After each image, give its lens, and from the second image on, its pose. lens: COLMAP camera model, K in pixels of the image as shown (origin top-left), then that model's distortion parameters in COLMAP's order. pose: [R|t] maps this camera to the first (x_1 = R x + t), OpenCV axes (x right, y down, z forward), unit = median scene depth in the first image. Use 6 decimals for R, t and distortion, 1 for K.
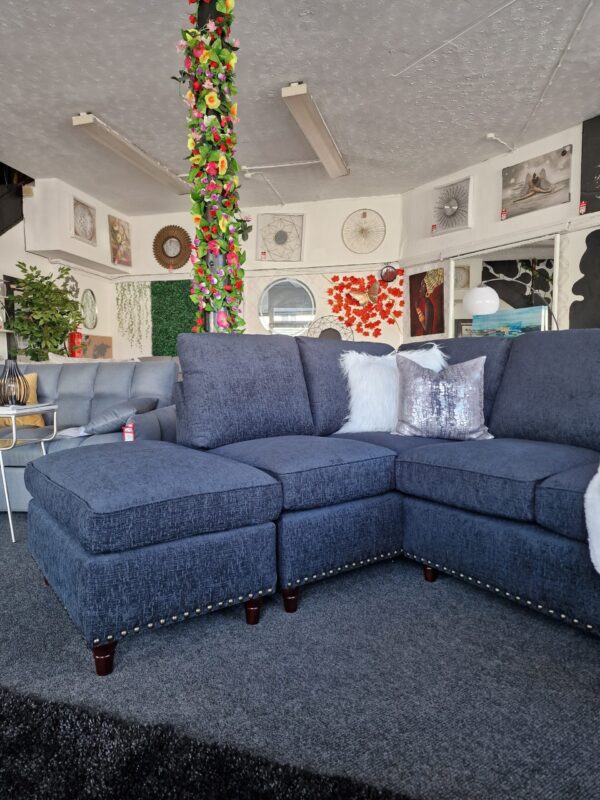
lens RADIAL K [[532.2, 0, 300.0], [0, 532.2, 403.3], [0, 0, 1]] dist [0.077921, -0.066647]
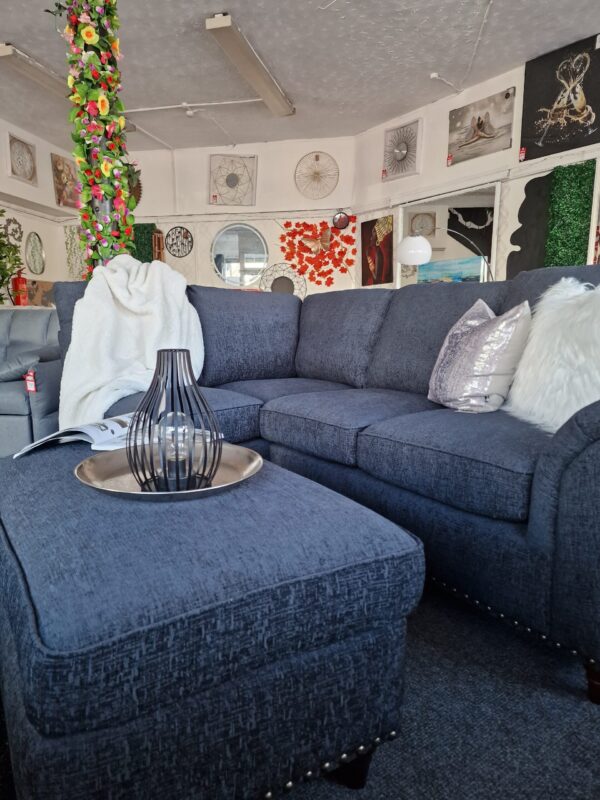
lens RADIAL K [[532.2, 0, 299.3], [0, 532.2, 400.8], [0, 0, 1]] dist [0.077921, -0.066647]
pose [[0.999754, 0.003859, 0.021822, 0.169253], [-0.005825, 0.995854, 0.090785, -0.003010], [-0.021381, -0.090889, 0.995631, -0.023613]]
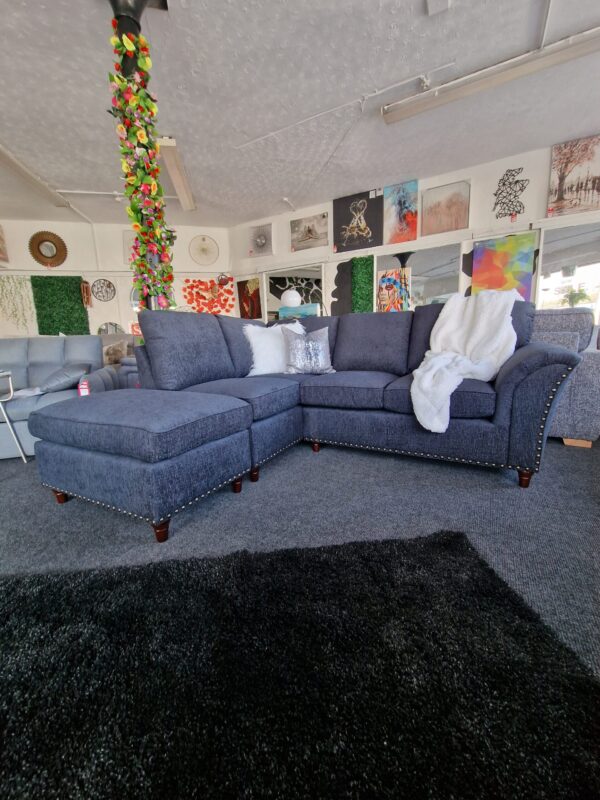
lens RADIAL K [[328.1, 0, 304.1], [0, 328.1, 398.7], [0, 0, 1]] dist [0.000850, -0.002729]
pose [[0.892086, -0.099914, 0.440682, -0.201390], [0.055469, 0.992086, 0.112645, 0.019343], [-0.448449, -0.076045, 0.890568, 0.034285]]
